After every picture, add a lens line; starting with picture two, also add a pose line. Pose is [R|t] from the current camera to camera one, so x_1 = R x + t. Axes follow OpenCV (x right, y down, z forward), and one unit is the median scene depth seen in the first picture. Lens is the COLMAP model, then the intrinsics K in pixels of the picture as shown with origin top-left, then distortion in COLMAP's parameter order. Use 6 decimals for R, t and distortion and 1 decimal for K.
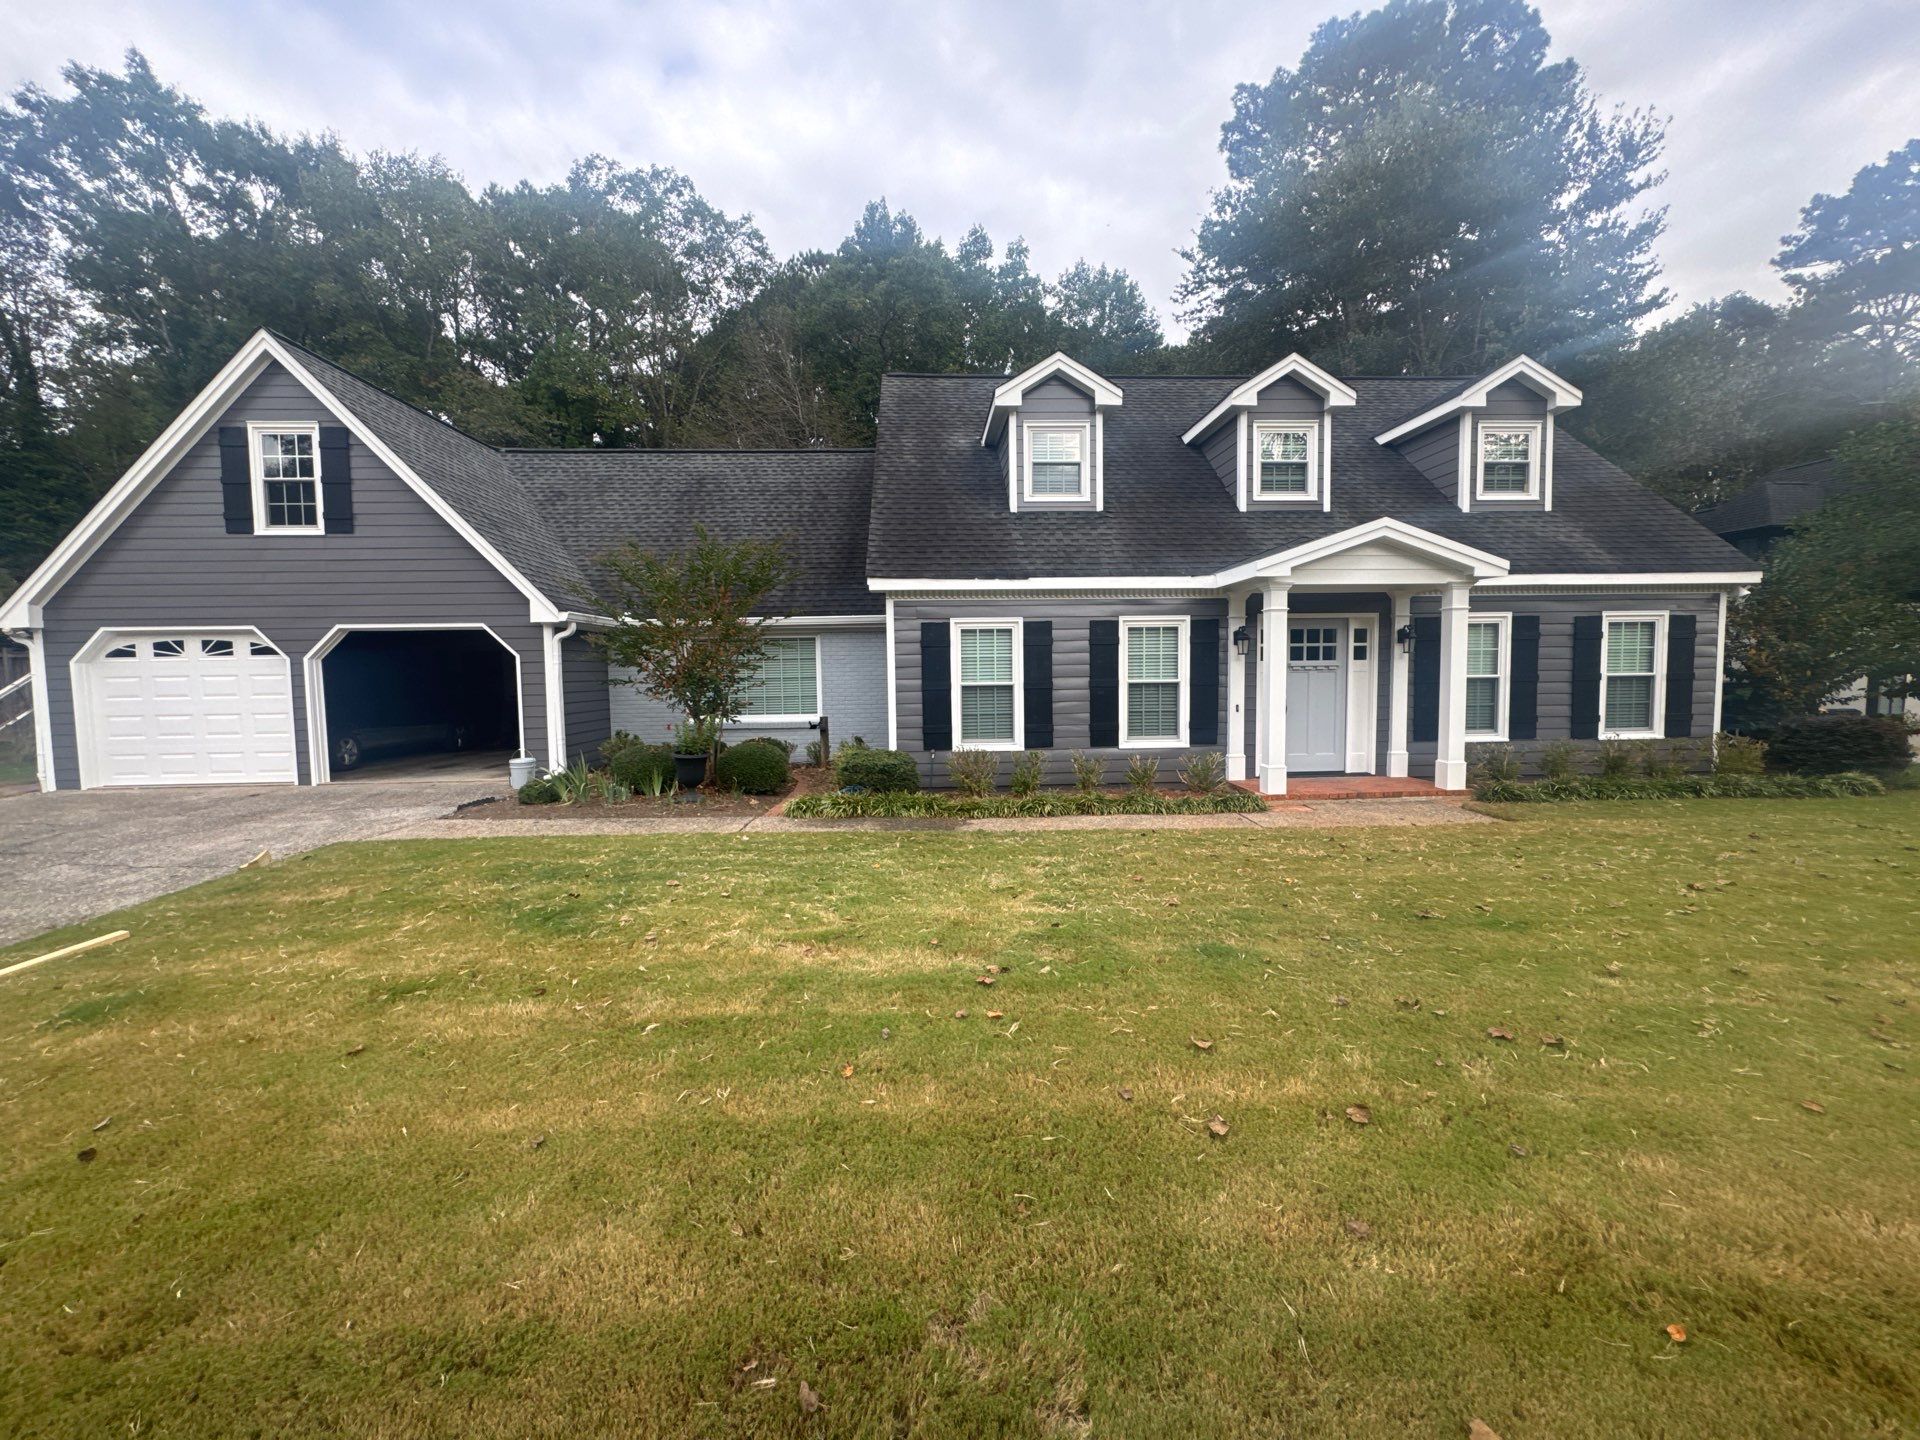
lens RADIAL K [[762.5, 0, 960.0], [0, 762.5, 720.0], [0, 0, 1]] dist [-0.001512, -0.000183]
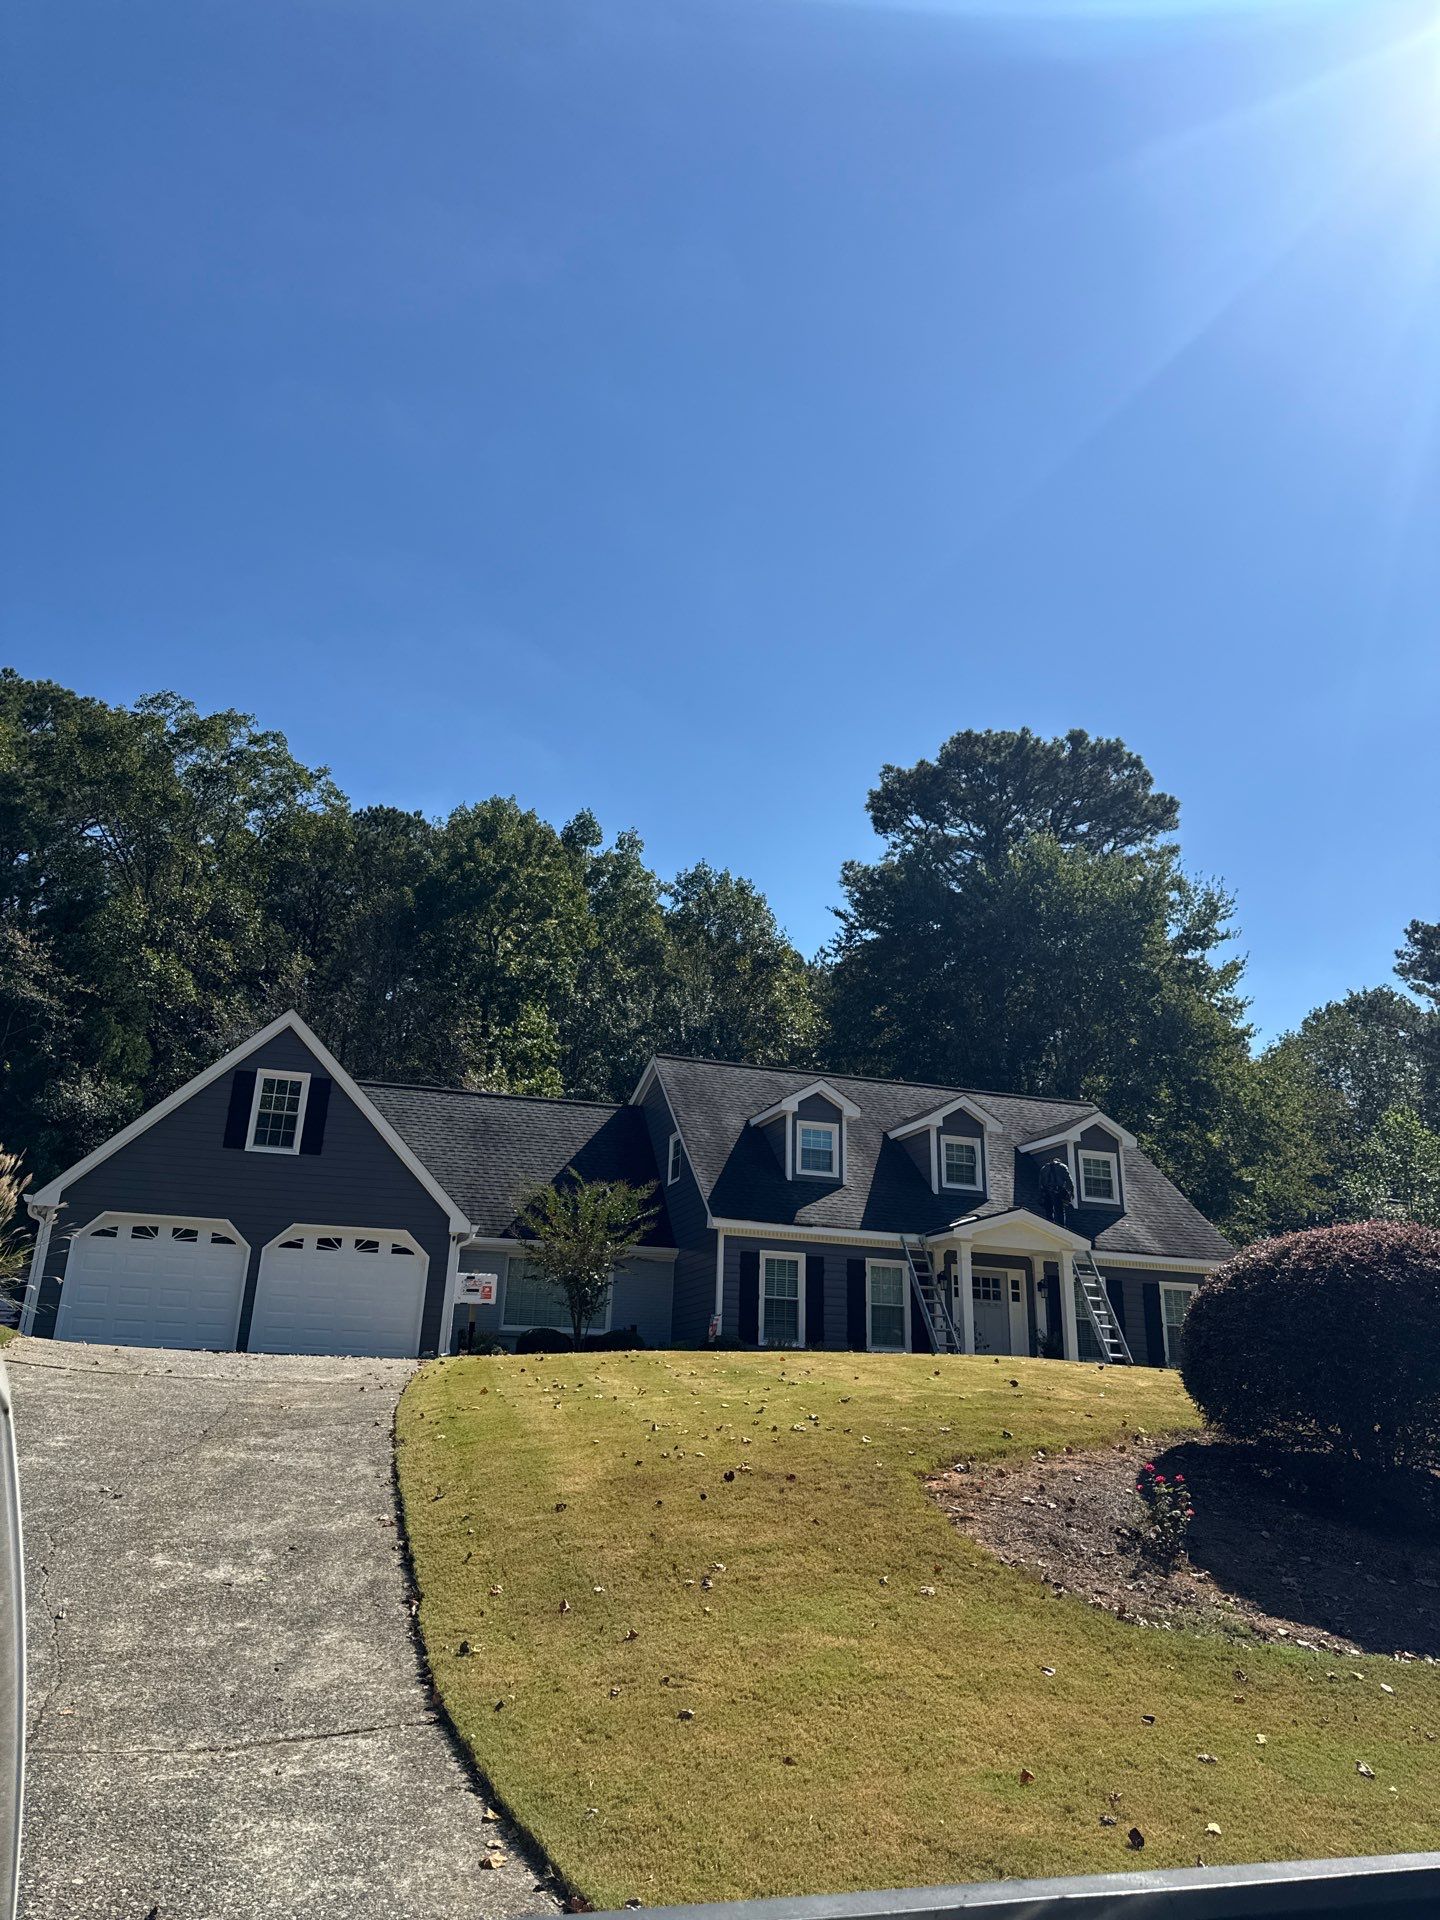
lens RADIAL K [[1325.0, 0, 719.4], [0, 1325.0, 950.3], [0, 0, 1]] dist [0.164446, -0.342298]
pose [[0.966016, 0.126111, 0.225629, -0.687241], [-0.029090, 0.920401, -0.389892, 0.316867], [-0.256839, 0.370078, 0.892791, -1.395199]]
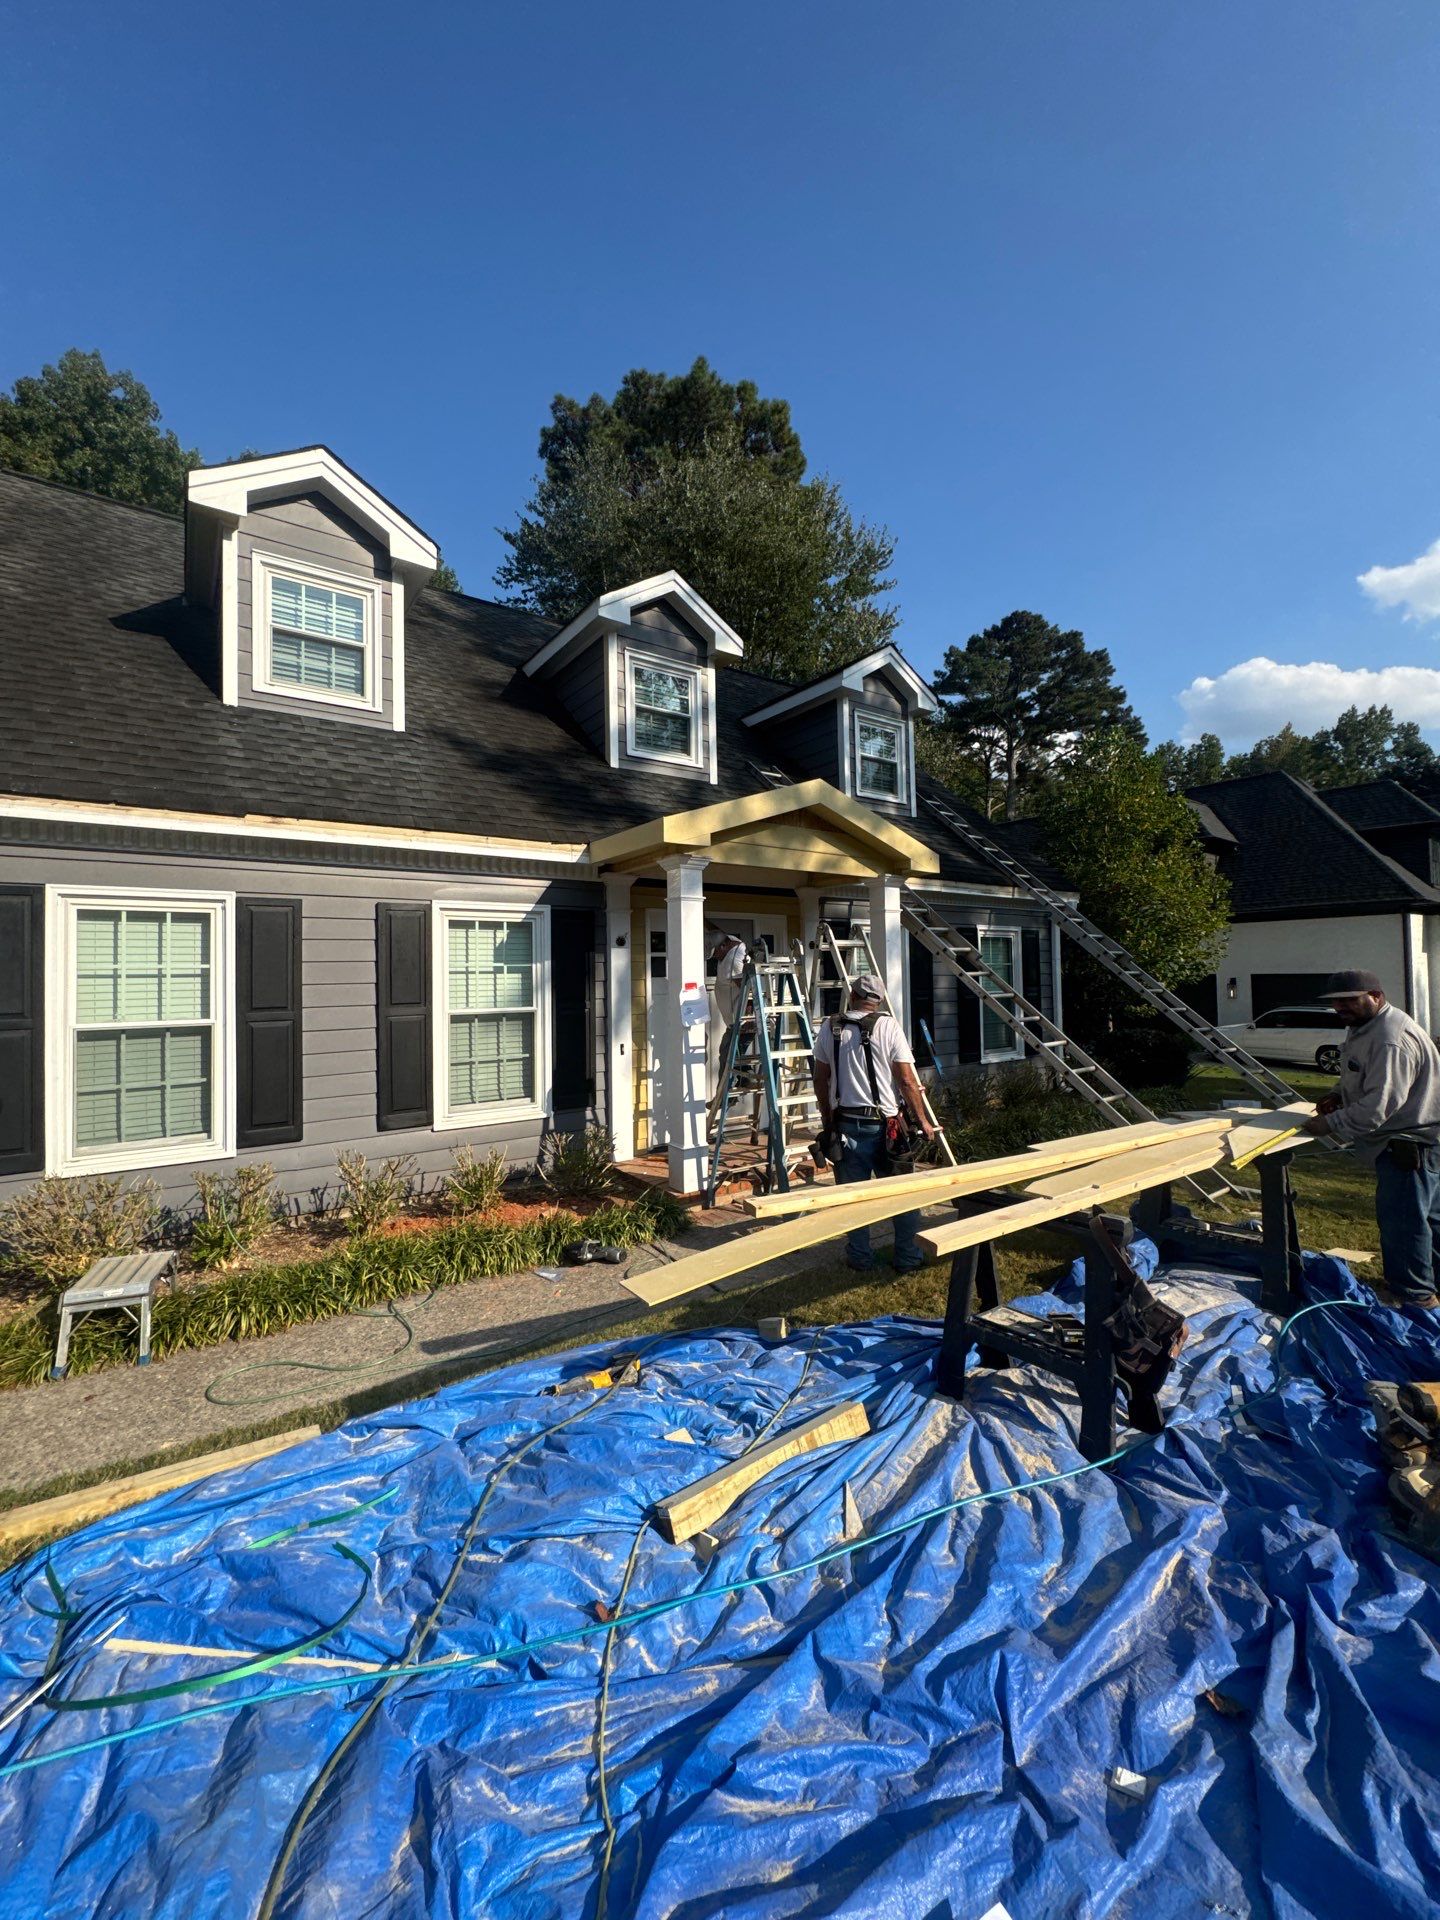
lens RADIAL K [[762.5, 0, 724.1], [0, 762.5, 957.9], [0, 0, 1]] dist [-0.001512, -0.000183]
pose [[0.842552, 0.014695, 0.538415, 0.077623], [0.039134, 0.995316, -0.088405, -0.030520], [-0.537192, 0.095556, 0.838030, 0.371809]]
